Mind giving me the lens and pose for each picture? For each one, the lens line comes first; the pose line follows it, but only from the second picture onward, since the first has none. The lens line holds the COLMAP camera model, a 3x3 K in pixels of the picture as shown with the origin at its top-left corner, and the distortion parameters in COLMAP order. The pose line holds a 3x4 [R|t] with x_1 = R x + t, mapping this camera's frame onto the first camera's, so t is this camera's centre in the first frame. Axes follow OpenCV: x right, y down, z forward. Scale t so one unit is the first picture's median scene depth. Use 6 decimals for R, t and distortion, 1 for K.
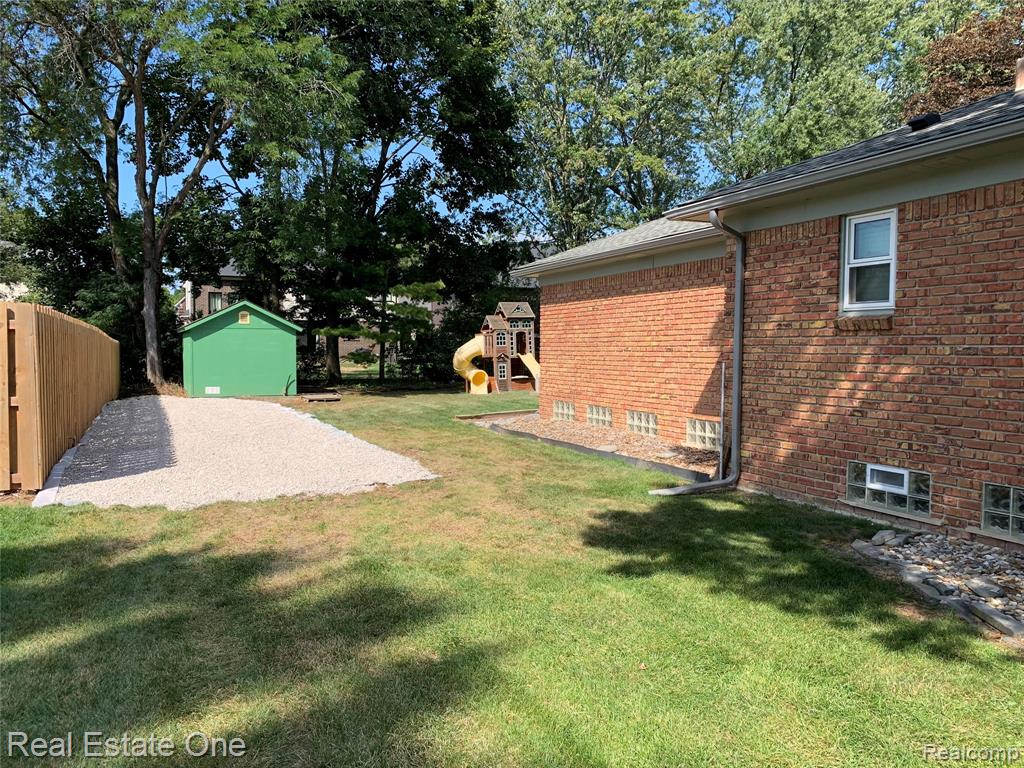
lens RADIAL K [[792.5, 0, 513.4], [0, 792.5, 384.4], [0, 0, 1]] dist [-0.029764, 0.001137]
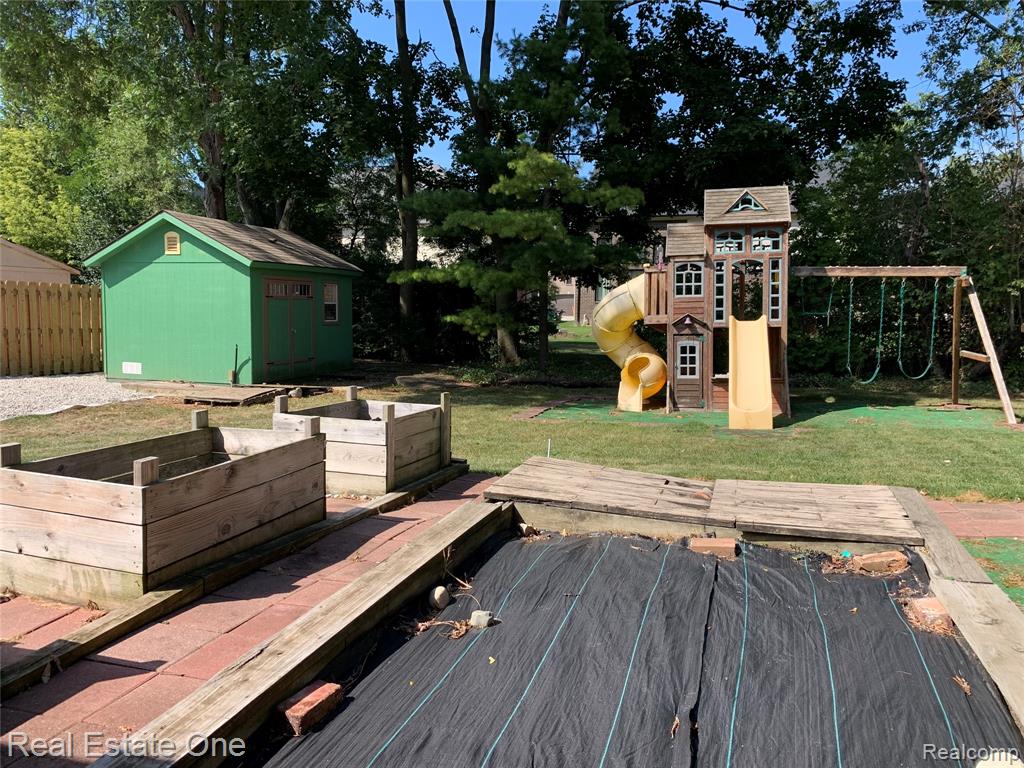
lens RADIAL K [[792.5, 0, 509.3], [0, 792.5, 382.0], [0, 0, 1]] dist [-0.029764, 0.001137]
pose [[0.723511, 0.067896, -0.686966, 0.198639], [-0.041526, 0.997630, 0.054865, -0.023193], [0.689063, -0.011168, 0.724616, 0.640046]]
